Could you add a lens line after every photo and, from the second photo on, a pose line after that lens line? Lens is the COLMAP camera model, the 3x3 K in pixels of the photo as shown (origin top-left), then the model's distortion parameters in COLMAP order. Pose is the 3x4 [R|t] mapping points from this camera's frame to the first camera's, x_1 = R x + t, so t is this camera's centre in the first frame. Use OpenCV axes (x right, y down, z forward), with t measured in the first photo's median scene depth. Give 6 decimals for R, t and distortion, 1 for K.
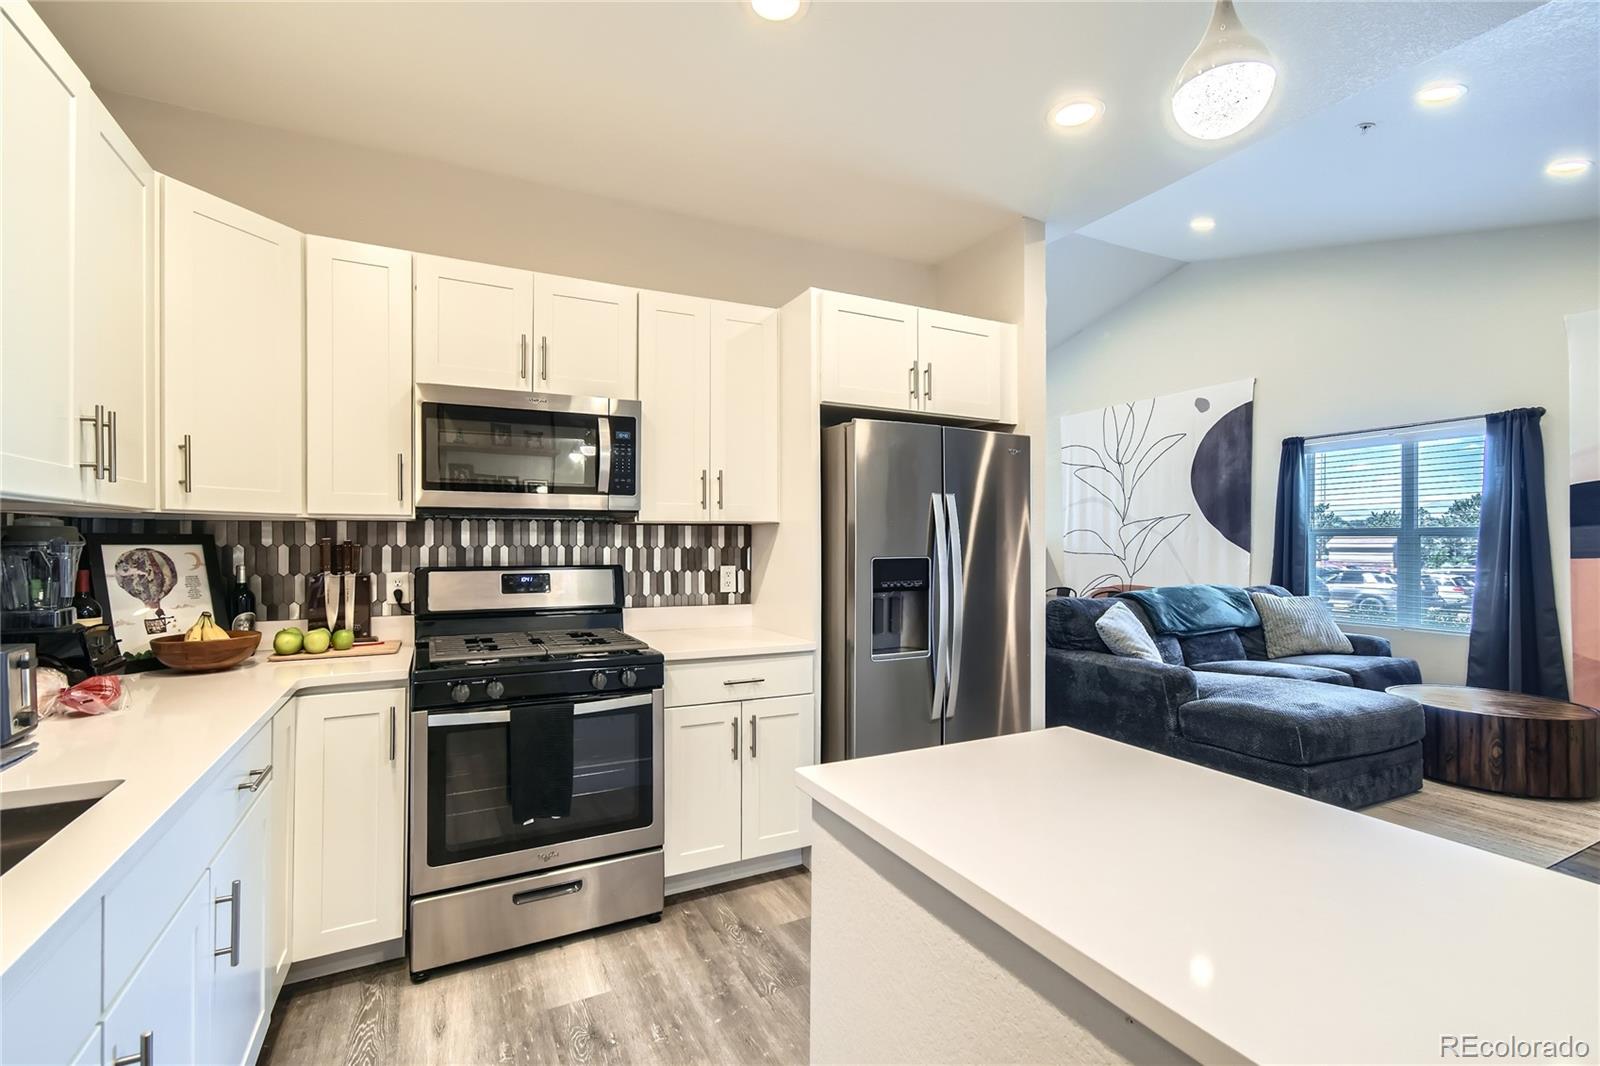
lens RADIAL K [[716.4, 0, 804.8], [0, 716.4, 543.5], [0, 0, 1]] dist [-0.002489, -0.000084]
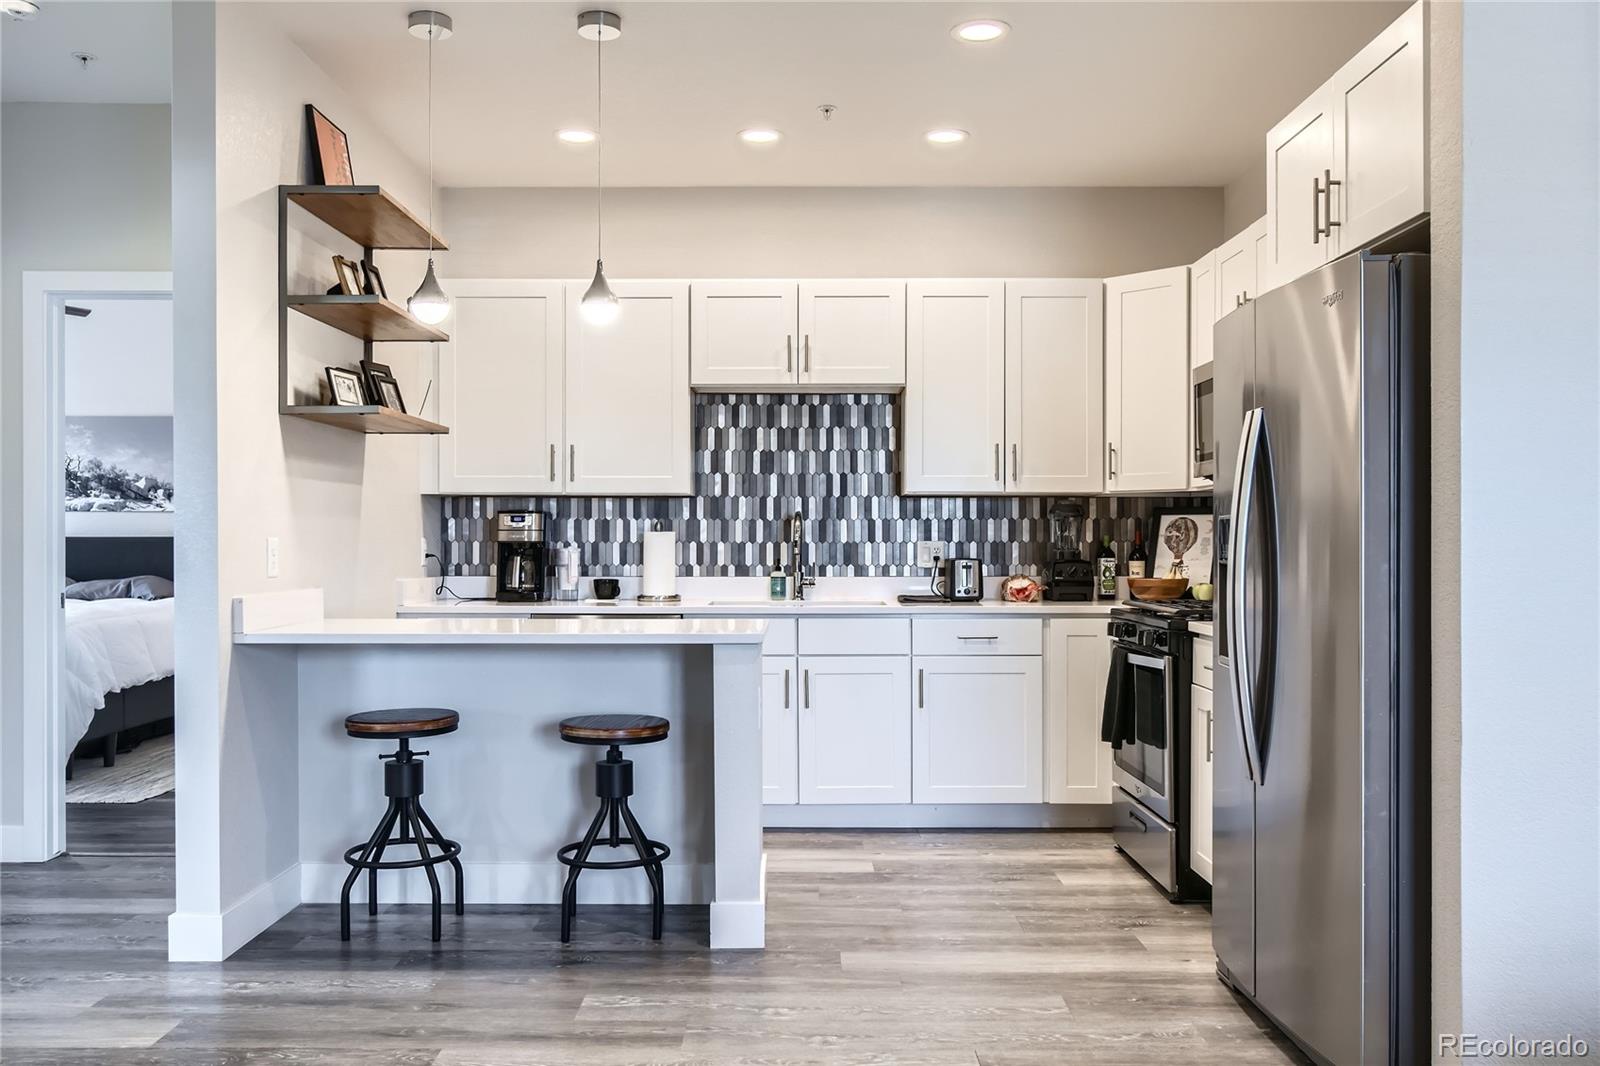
lens RADIAL K [[1332.9, 0, 800.0], [0, 1332.9, 533.0], [0, 0, 1]] dist [0.032537, -0.001543]
pose [[-0.463582, -0.004719, -0.886042, 1.468386], [0.000684, 0.999984, -0.005684, 0.042869], [0.886054, -0.003241, -0.463571, 1.272112]]
